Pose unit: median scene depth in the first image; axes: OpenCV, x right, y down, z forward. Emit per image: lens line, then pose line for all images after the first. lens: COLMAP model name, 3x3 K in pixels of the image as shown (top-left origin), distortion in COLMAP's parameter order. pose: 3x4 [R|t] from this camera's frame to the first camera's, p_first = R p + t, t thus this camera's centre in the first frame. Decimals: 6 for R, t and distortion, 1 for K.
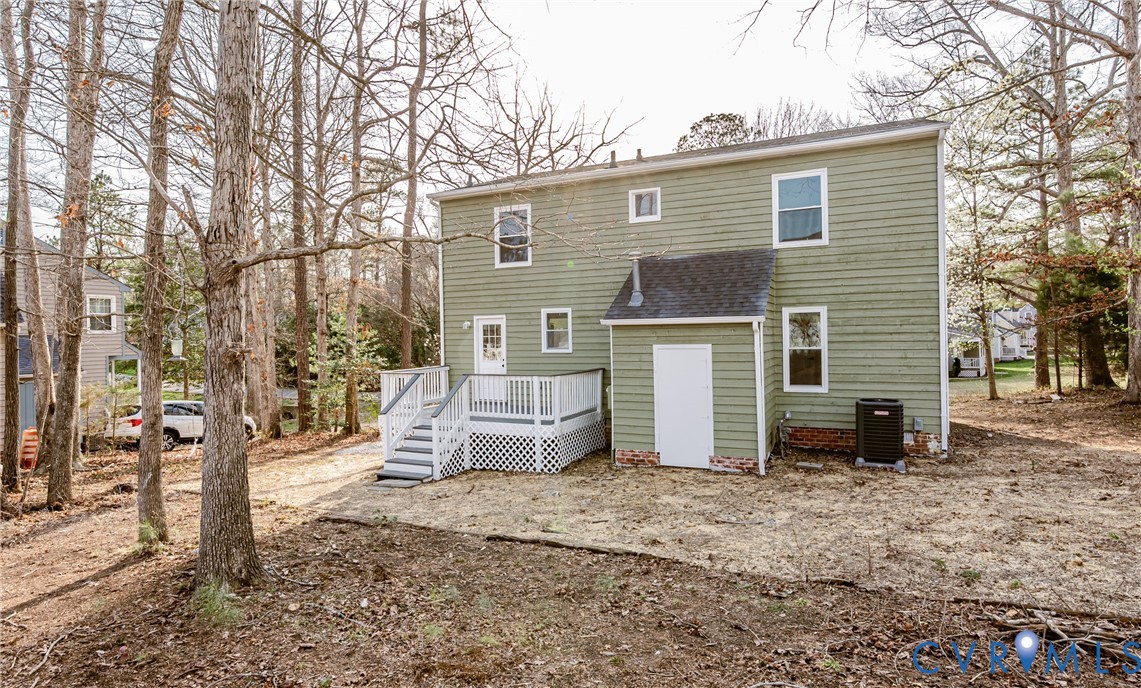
lens RADIAL K [[614.6, 0, 571.9], [0, 614.6, 333.5], [0, 0, 1]] dist [0.003728, 0.000046]
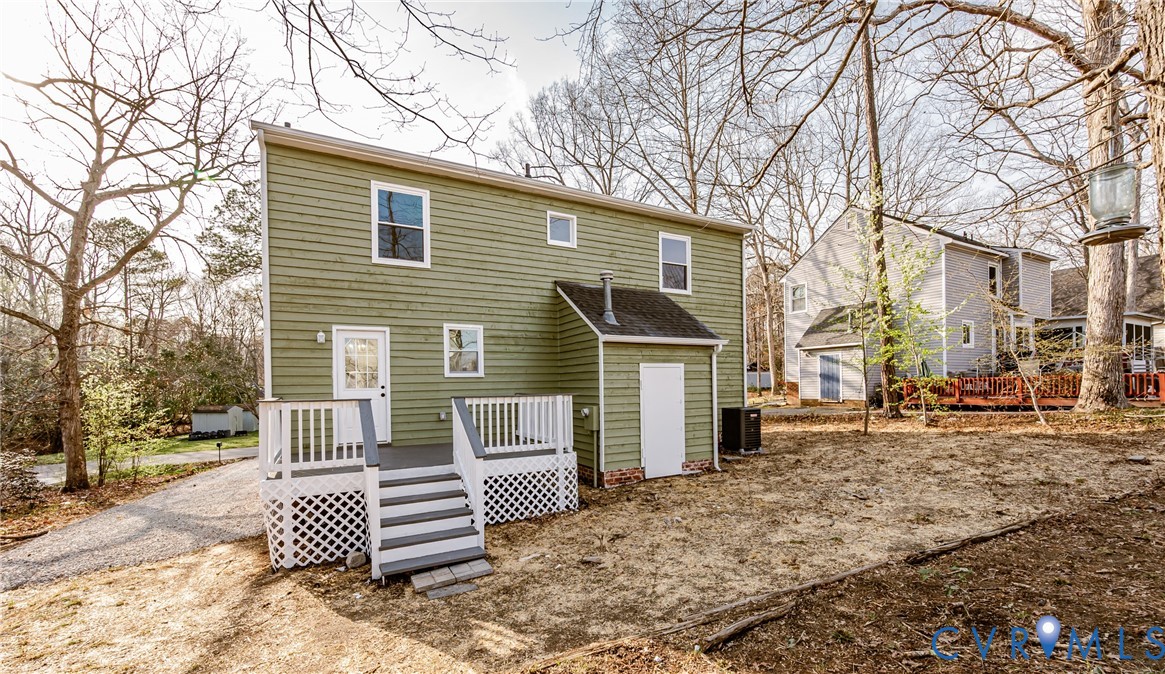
lens RADIAL K [[469.0, 0, 581.2], [0, 469.0, 389.1], [0, 0, 1]] dist [-0.000878, -0.000206]
pose [[0.600003, 0.002078, 0.799995, -0.539865], [0.006242, 0.999954, -0.007280, 0.065052], [-0.799973, 0.009361, 0.599963, 0.590403]]
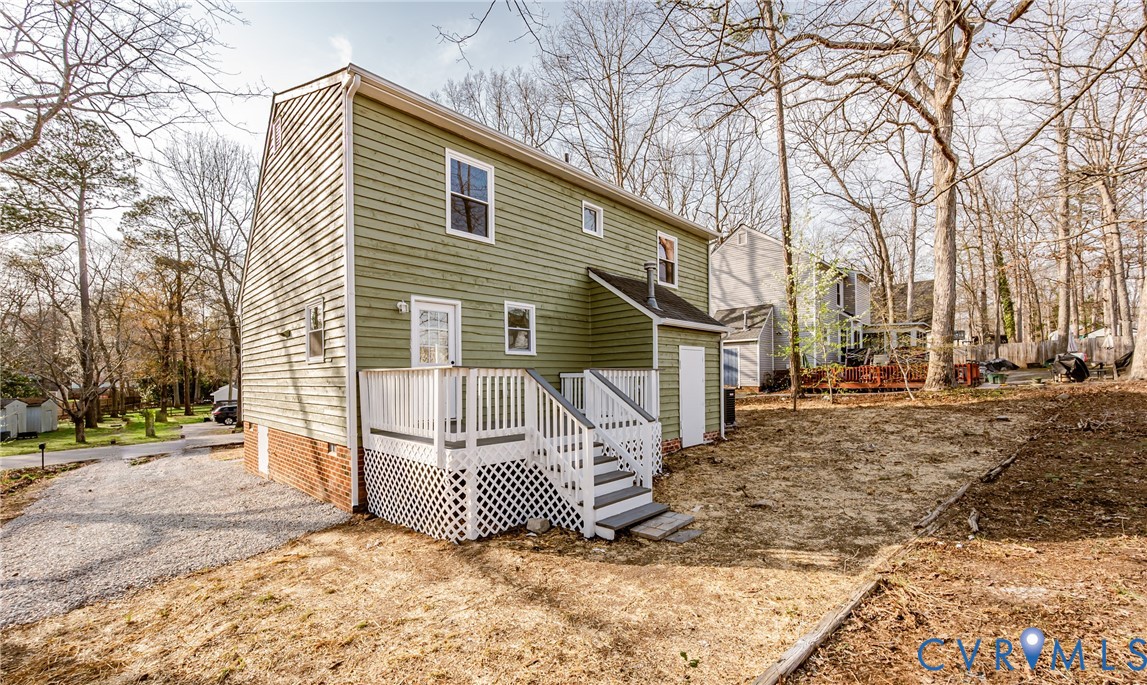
lens RADIAL K [[459.3, 0, 574.1], [0, 459.3, 380.3], [0, 0, 1]] dist [0.000609, 0.000153]
pose [[0.336605, 0.008596, 0.941607, -0.731275], [0.006115, 0.999917, -0.011315, 0.090609], [-0.941626, 0.009567, 0.336525, 0.870731]]
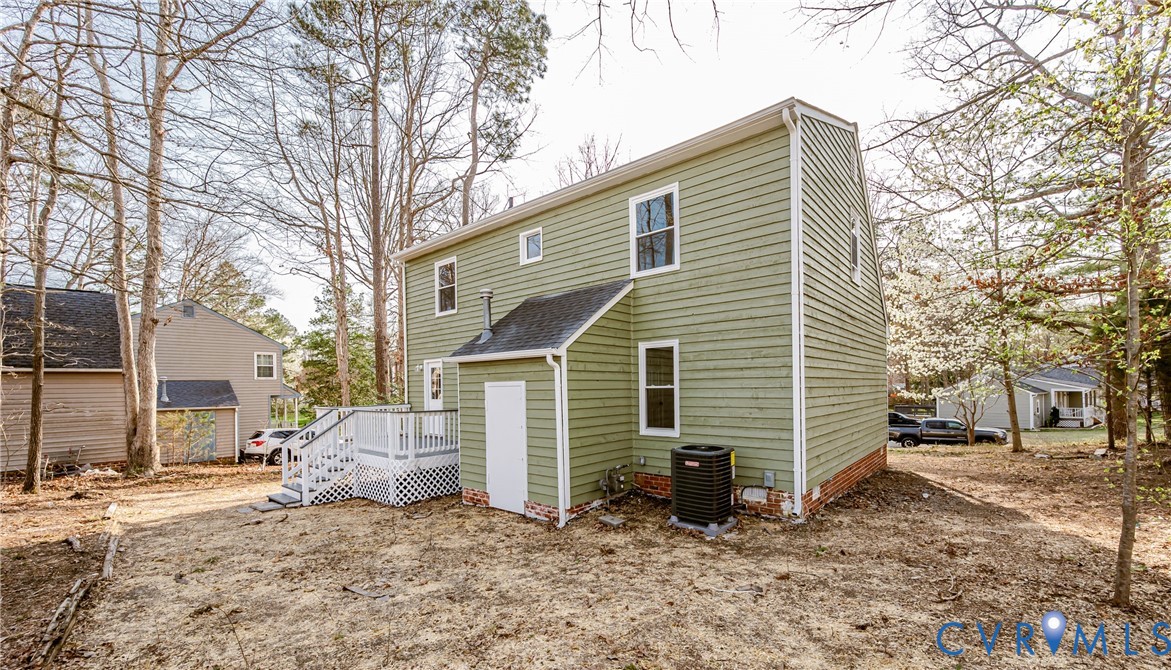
lens RADIAL K [[470.4, 0, 589.0], [0, 470.4, 387.4], [0, 0, 1]] dist [0.003031, 0.000076]
pose [[0.963555, 0.003419, -0.267489, 0.476424], [-0.002072, 0.999984, 0.005316, 0.021563], [0.267503, -0.004568, 0.963546, 0.317889]]
